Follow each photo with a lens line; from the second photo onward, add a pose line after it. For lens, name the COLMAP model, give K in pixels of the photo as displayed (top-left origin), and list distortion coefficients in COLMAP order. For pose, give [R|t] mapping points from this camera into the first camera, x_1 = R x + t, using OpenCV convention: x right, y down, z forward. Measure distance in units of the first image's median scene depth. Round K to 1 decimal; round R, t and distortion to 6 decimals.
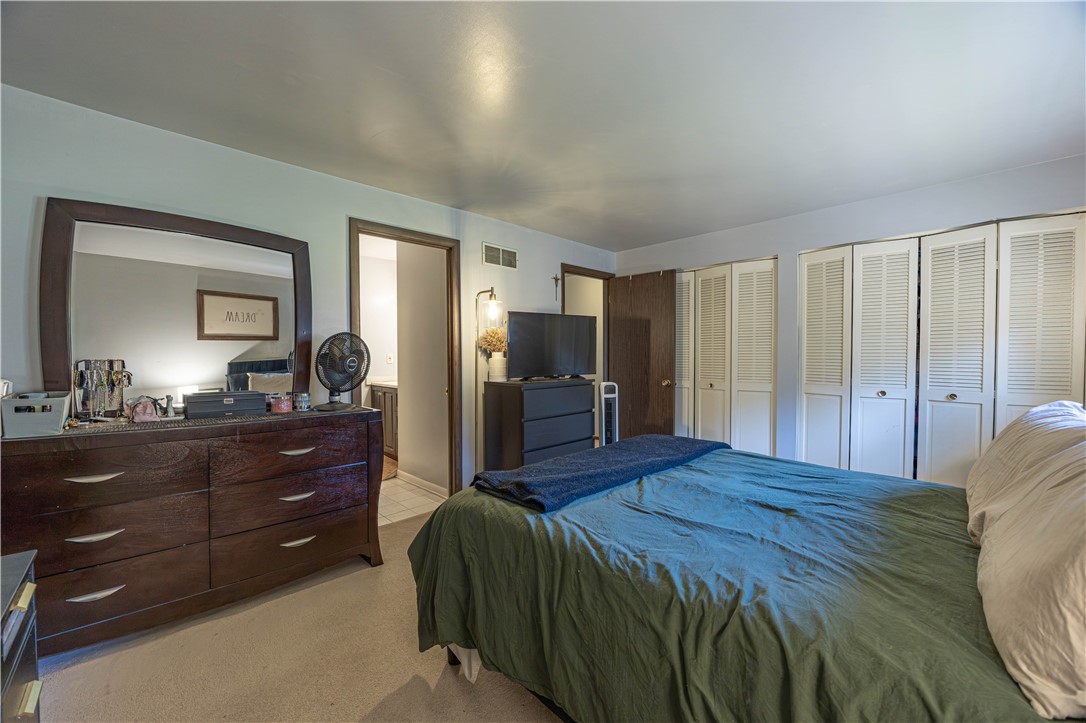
lens RADIAL K [[420.8, 0, 541.6], [0, 420.8, 361.1], [0, 0, 1]] dist [-0.009777, 0.000580]
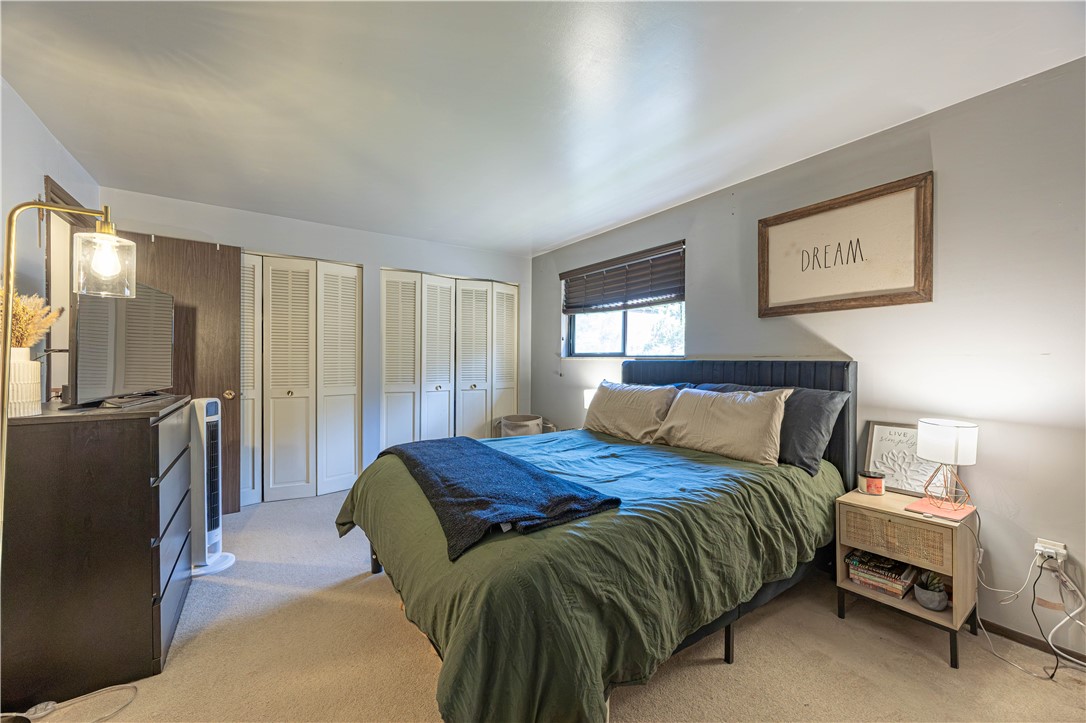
lens RADIAL K [[420.8, 0, 536.9], [0, 420.8, 360.3], [0, 0, 1]] dist [-0.009777, 0.000580]
pose [[0.177902, 0.003429, 0.984042, -0.404164], [0.009304, 0.999943, -0.005166, -0.001273], [-0.984004, 0.010075, 0.177860, 0.380047]]
